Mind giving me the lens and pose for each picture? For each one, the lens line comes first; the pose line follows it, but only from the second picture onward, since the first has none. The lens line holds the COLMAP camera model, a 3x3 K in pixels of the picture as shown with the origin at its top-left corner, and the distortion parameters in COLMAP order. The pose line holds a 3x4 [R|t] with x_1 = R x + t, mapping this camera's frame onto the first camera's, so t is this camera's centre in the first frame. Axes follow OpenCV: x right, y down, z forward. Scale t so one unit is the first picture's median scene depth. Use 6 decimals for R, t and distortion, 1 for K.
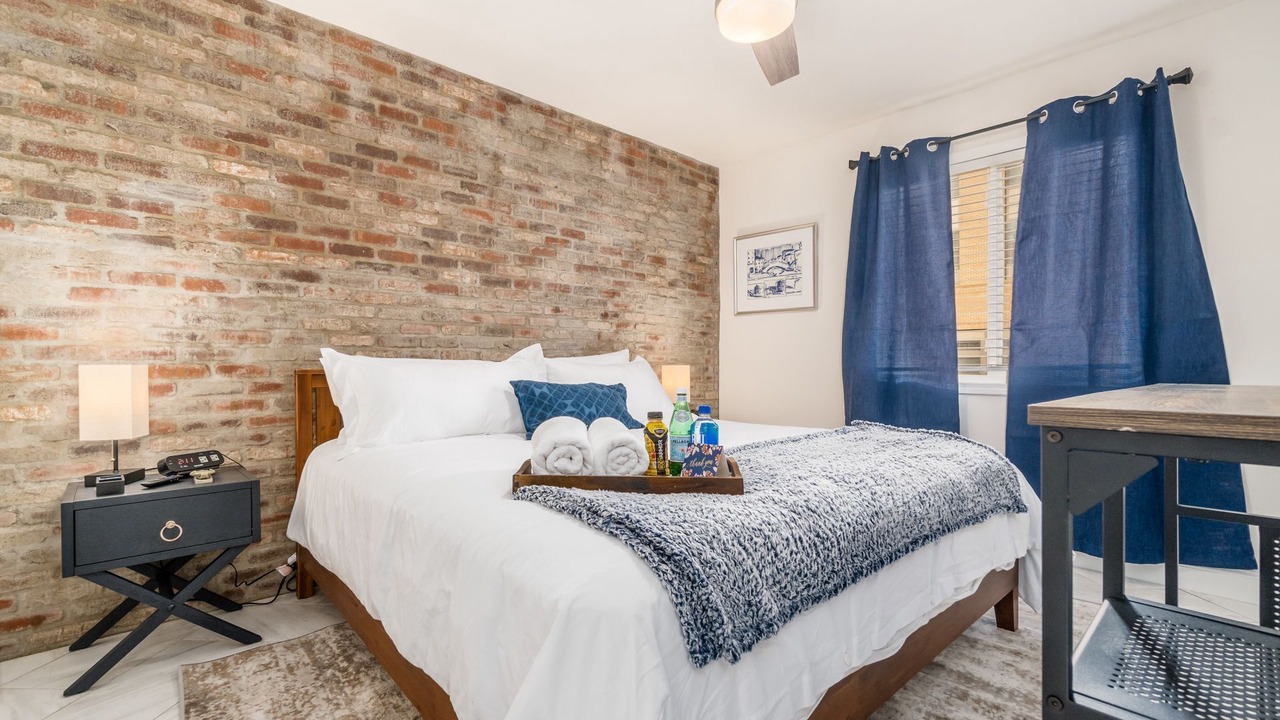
lens RADIAL K [[590.8, 0, 673.0], [0, 590.8, 374.3], [0, 0, 1]] dist [-0.005522, 0.002380]
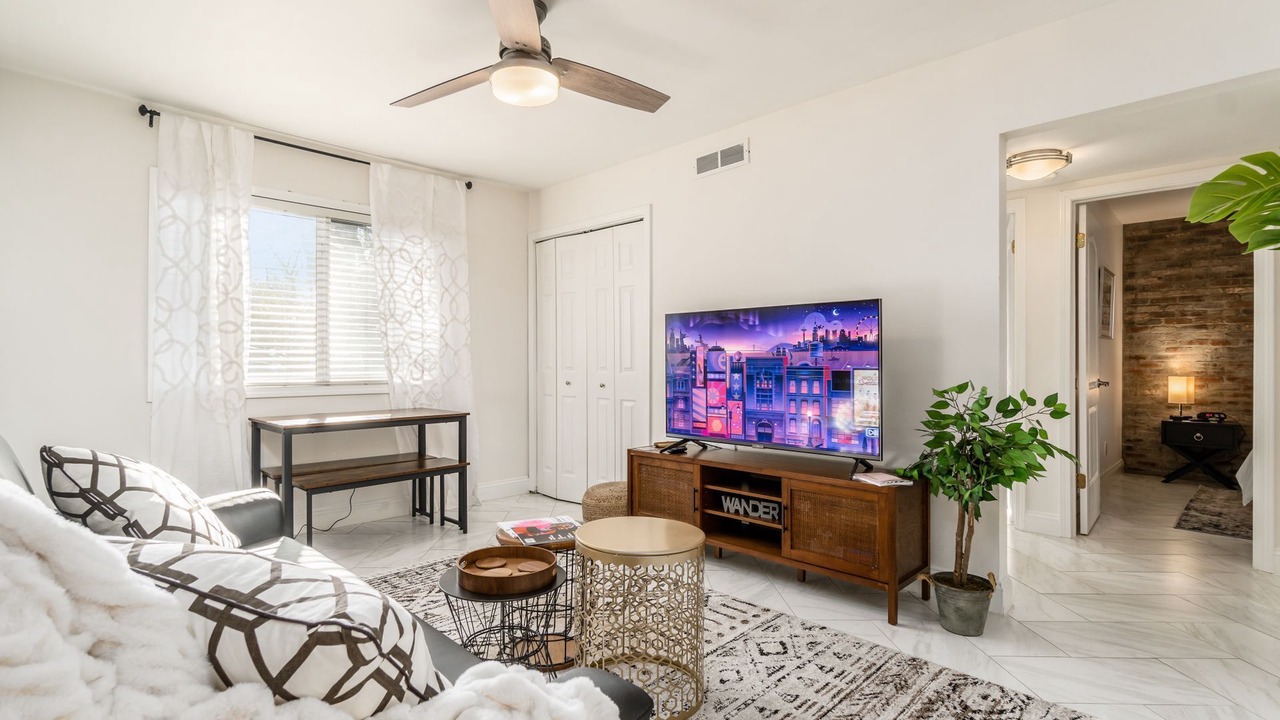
lens RADIAL K [[590.8, 0, 618.6], [0, 590.8, 352.9], [0, 0, 1]] dist [-0.005522, 0.002380]
pose [[0.015085, -0.002320, -0.999884, 1.592836], [-0.015632, 0.999875, -0.002556, -0.071674], [0.999764, 0.015668, 0.015047, -1.507604]]
